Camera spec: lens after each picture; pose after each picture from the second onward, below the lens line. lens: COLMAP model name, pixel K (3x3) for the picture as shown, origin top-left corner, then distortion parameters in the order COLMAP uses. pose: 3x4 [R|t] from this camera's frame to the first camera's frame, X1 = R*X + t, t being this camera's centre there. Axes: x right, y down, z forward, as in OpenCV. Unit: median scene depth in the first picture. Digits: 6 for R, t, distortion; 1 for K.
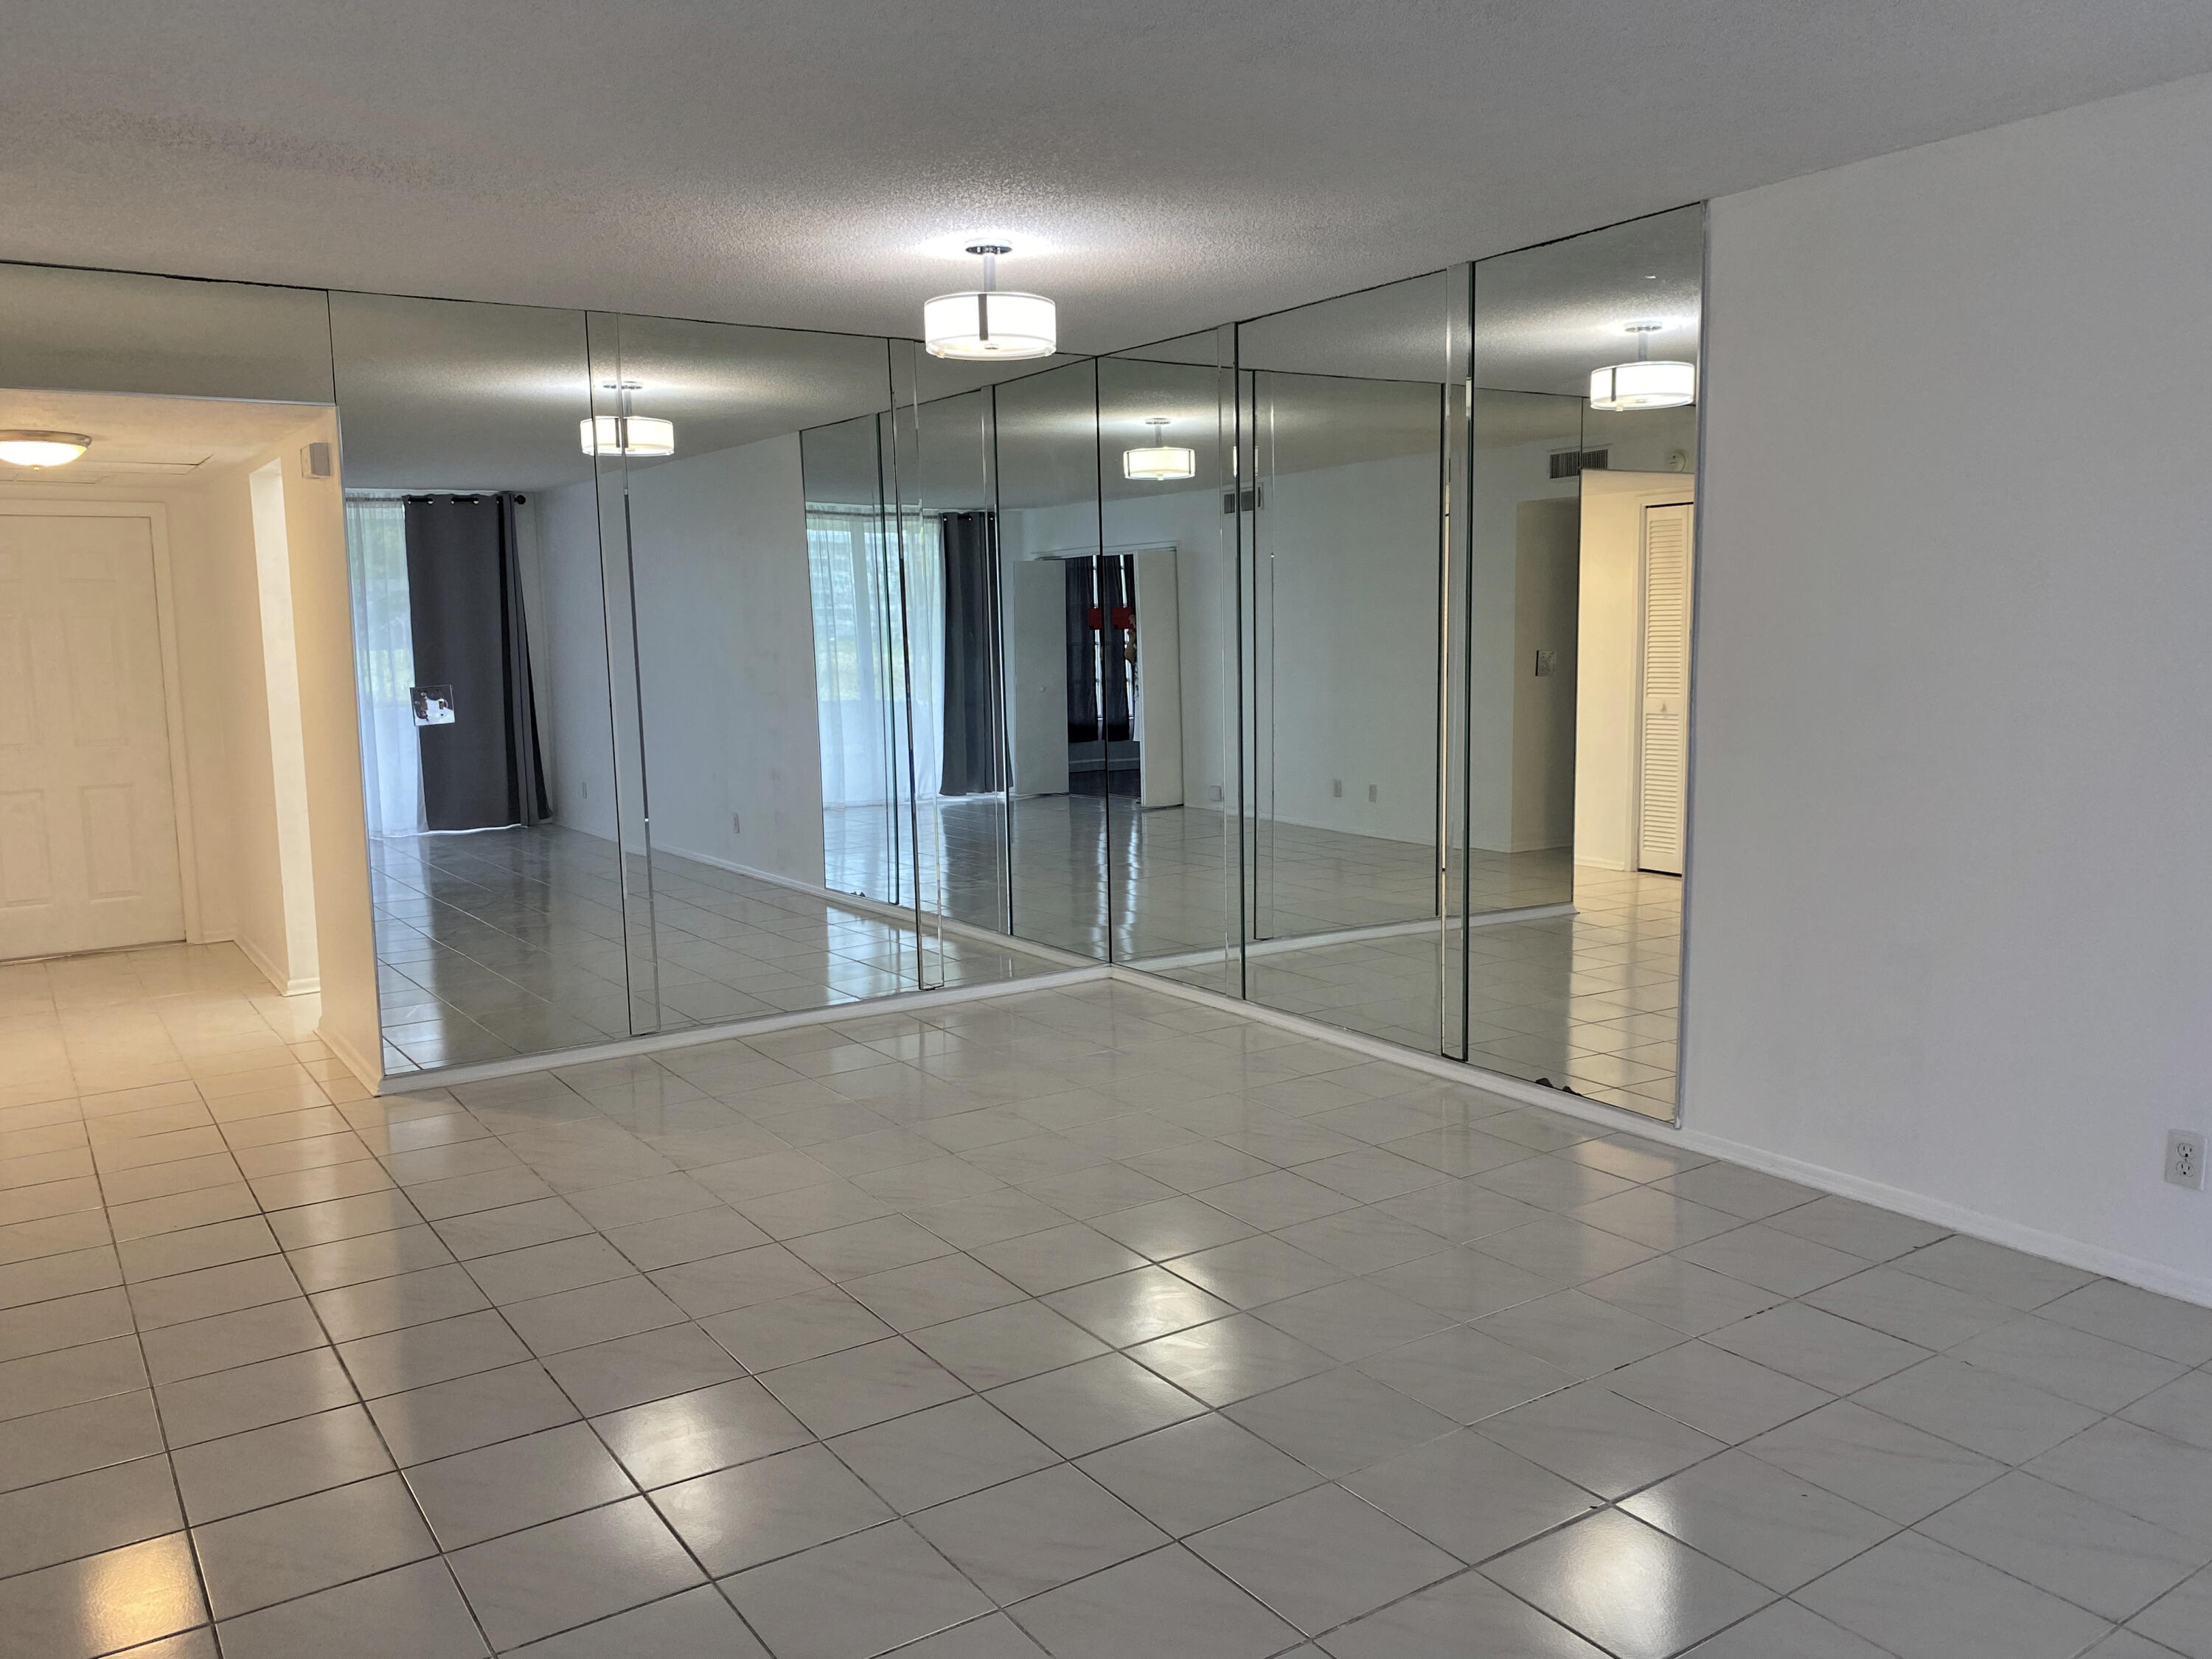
lens RADIAL K [[1705.4, 0, 1106.0], [0, 1705.4, 829.5], [0, 0, 1]] dist [0.091935, -0.140450]
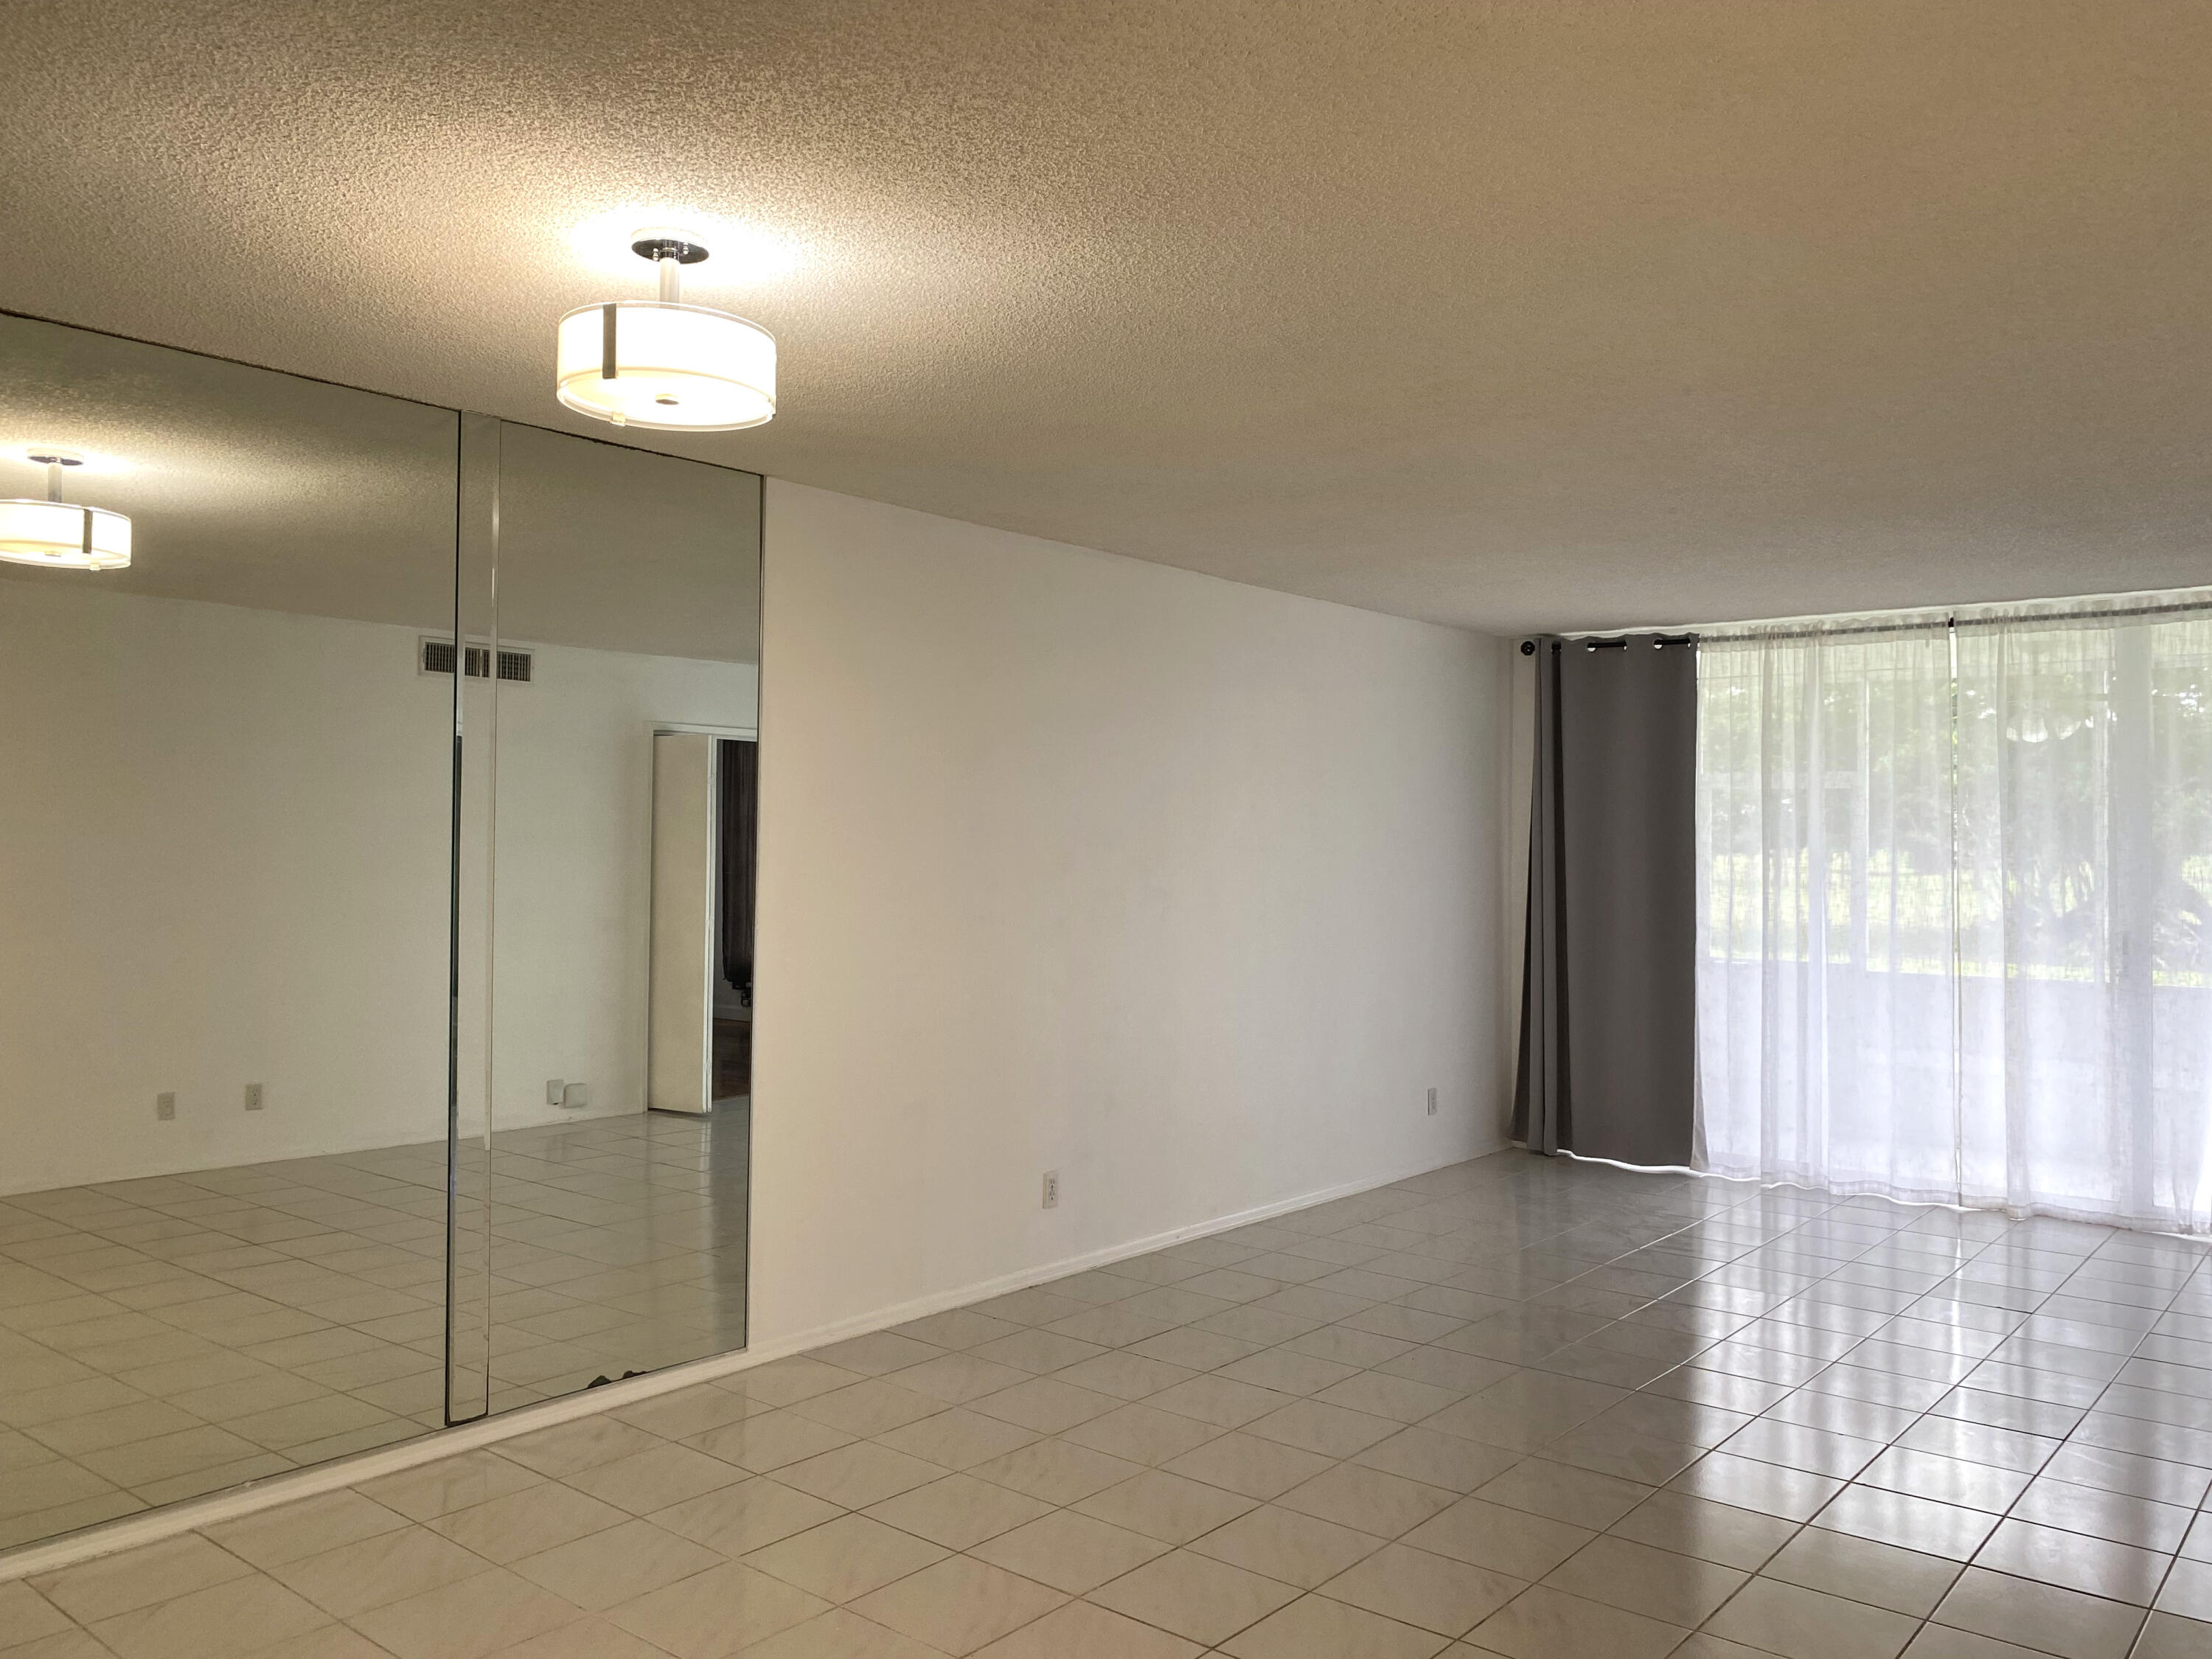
lens RADIAL K [[1705.4, 0, 1106.0], [0, 1705.4, 829.5], [0, 0, 1]] dist [0.091935, -0.140450]
pose [[-0.299852, 0.027571, 0.953587, -0.627706], [0.115236, 0.993310, 0.007517, -0.100645], [-0.947000, 0.112142, -0.301023, 0.953013]]
